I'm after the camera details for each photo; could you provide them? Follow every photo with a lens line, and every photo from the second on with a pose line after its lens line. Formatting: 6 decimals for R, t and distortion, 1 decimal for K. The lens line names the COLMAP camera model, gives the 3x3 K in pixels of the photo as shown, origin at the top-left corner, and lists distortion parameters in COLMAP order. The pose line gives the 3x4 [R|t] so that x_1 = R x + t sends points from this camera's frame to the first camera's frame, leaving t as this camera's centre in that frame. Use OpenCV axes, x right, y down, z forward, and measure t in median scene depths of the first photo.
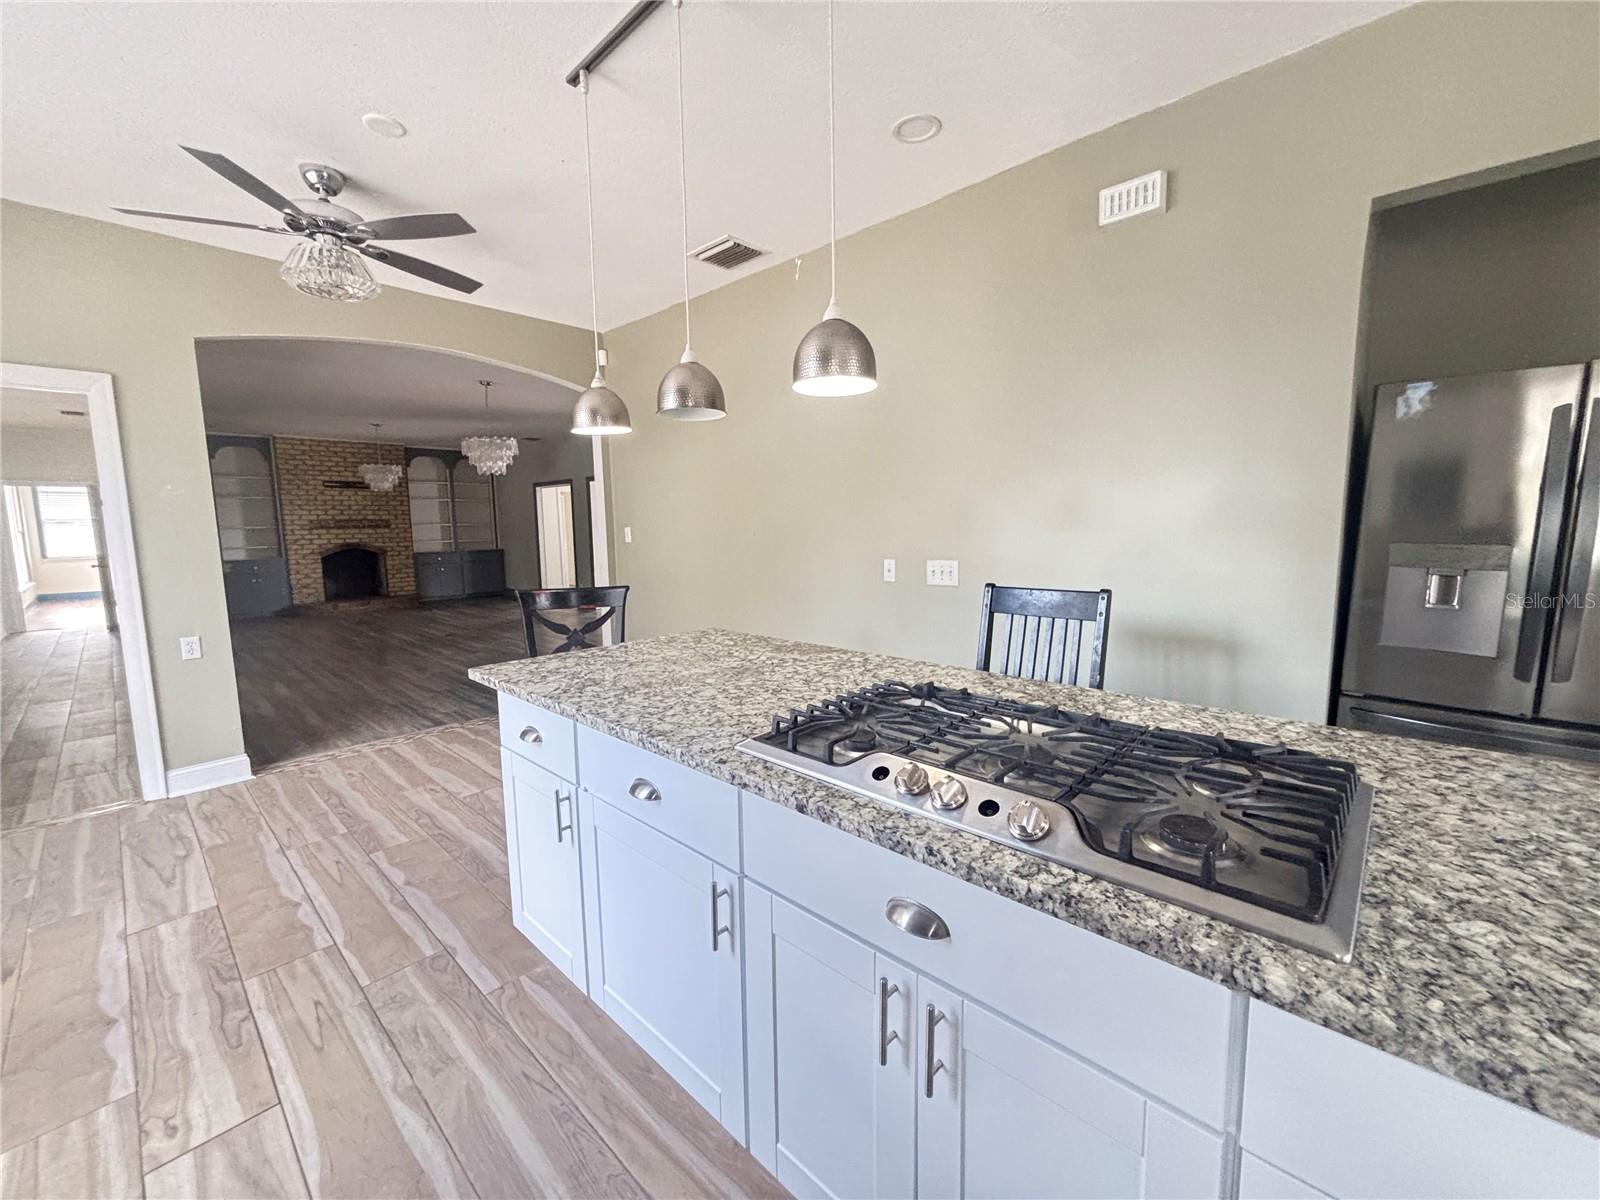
lens RADIAL K [[636.8, 0, 798.2], [0, 636.8, 599.5], [0, 0, 1]] dist [0.000983, 0.000030]
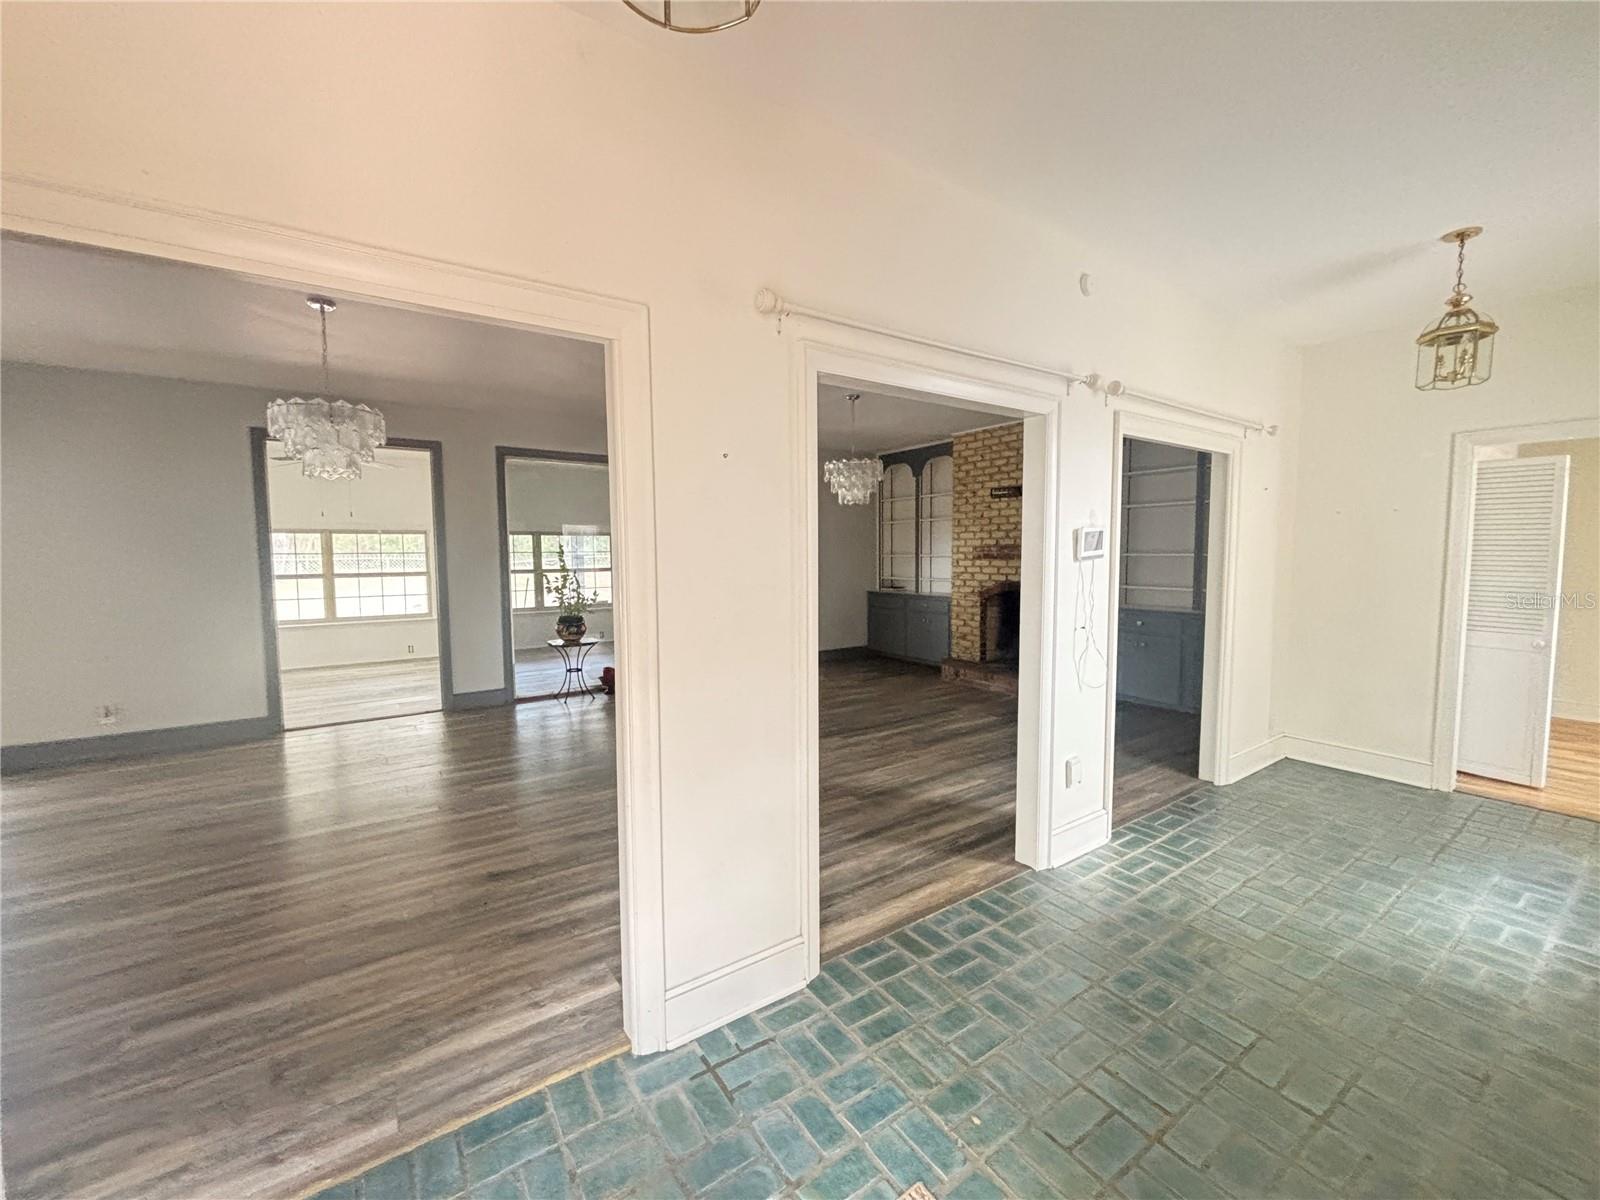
lens RADIAL K [[636.8, 0, 799.4], [0, 636.8, 599.1], [0, 0, 1]] dist [0.000983, 0.000030]
pose [[-0.238990, 0.084894, -0.967304, -0.026541], [-0.116003, 0.986541, 0.115243, -0.123881], [0.964068, 0.139752, -0.225926, 0.966940]]
